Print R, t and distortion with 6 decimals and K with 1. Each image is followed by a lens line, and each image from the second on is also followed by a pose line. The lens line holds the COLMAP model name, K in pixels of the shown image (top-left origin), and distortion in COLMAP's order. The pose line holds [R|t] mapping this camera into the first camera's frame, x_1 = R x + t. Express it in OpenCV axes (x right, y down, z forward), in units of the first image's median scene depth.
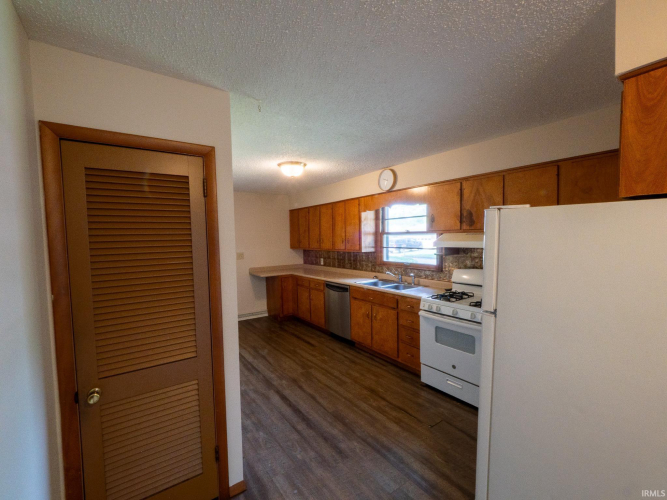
lens RADIAL K [[291.3, 0, 329.9], [0, 291.3, 252.3], [0, 0, 1]] dist [-0.007233, 0.000351]
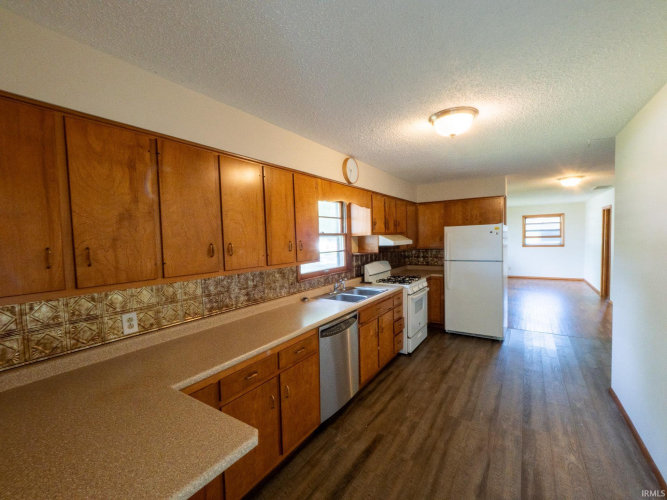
lens RADIAL K [[291.3, 0, 331.9], [0, 291.3, 250.7], [0, 0, 1]] dist [-0.007233, 0.000351]
pose [[-0.352840, -0.015268, 0.935559, -0.600894], [0.080847, 0.995630, 0.046739, -0.063444], [-0.932184, 0.092129, -0.350064, 1.425280]]
